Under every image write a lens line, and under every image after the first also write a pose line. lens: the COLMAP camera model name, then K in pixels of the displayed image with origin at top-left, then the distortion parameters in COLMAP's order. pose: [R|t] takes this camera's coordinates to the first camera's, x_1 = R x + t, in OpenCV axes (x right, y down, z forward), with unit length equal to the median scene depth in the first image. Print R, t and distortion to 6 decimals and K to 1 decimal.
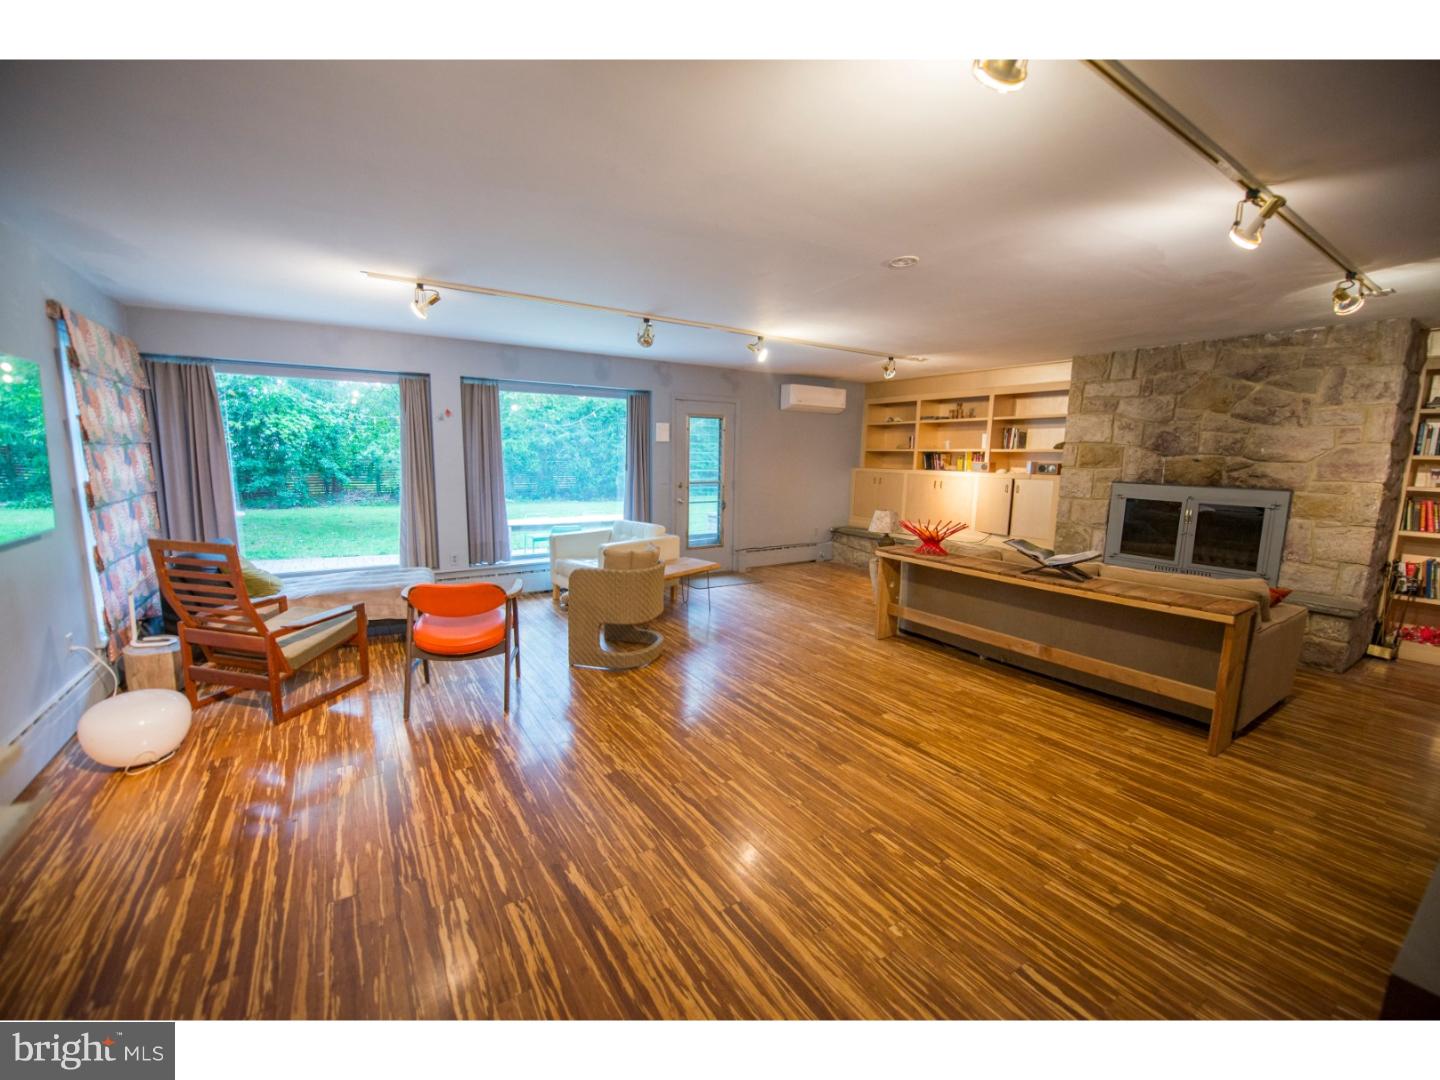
lens RADIAL K [[580.9, 0, 720.1], [0, 580.9, 540.4], [0, 0, 1]] dist [-0.000353, -0.000038]
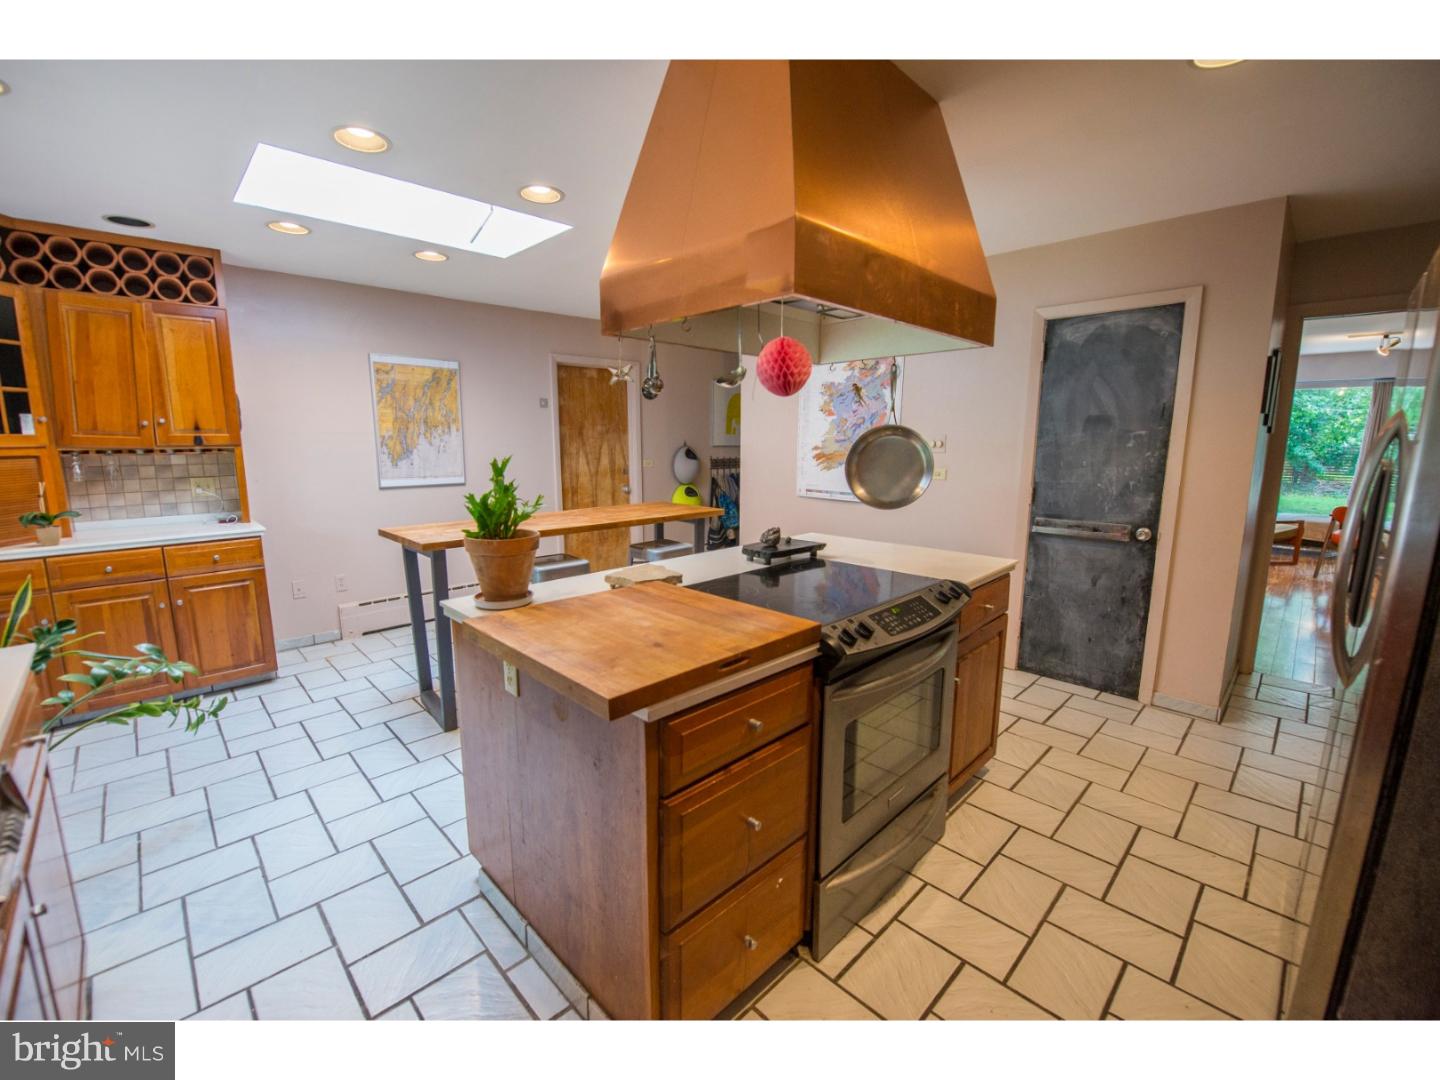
lens RADIAL K [[580.9, 0, 719.6], [0, 580.9, 539.2], [0, 0, 1]] dist [-0.000353, -0.000038]
pose [[0.193705, 0.151097, -0.969354, 0.110880], [-0.134148, 0.982867, 0.126397, 0.022155], [0.971845, 0.105554, 0.210656, -0.154092]]
